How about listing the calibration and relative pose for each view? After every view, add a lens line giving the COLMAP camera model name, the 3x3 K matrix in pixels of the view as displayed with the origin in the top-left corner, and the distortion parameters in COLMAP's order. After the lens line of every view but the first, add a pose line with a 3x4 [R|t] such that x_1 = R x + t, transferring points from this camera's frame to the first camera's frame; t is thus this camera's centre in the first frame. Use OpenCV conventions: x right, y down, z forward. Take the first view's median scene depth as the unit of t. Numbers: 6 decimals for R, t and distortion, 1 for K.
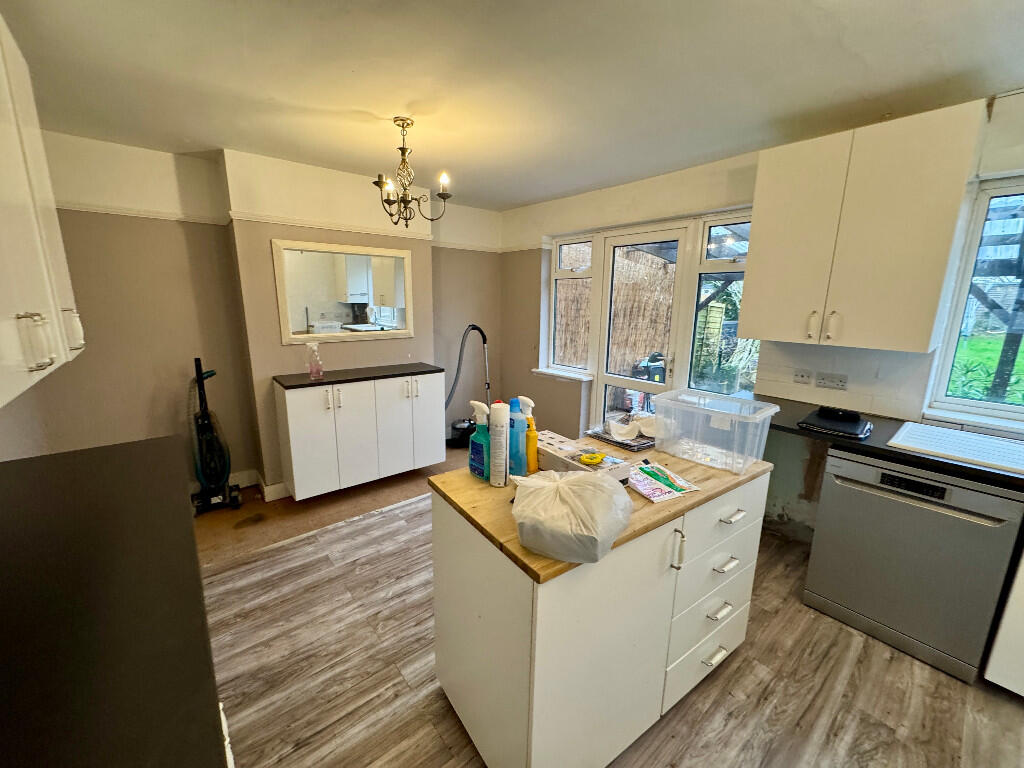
lens RADIAL K [[412.9, 0, 515.2], [0, 412.9, 384.1], [0, 0, 1]] dist [-0.001906, -0.000455]
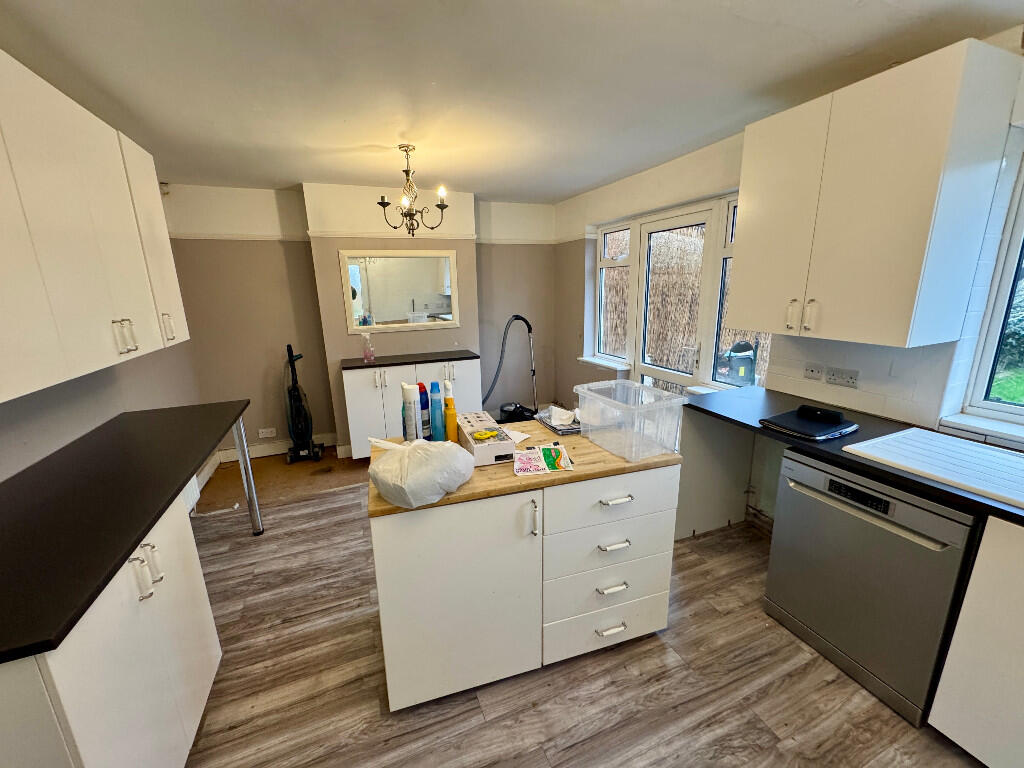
lens RADIAL K [[412.9, 0, 510.4], [0, 412.9, 384.6], [0, 0, 1]] dist [-0.001906, -0.000455]
pose [[0.952102, 0.037704, -0.303448, 0.399254], [-0.027605, 0.998915, 0.037503, -0.006098], [0.304533, -0.027331, 0.952110, -0.060358]]
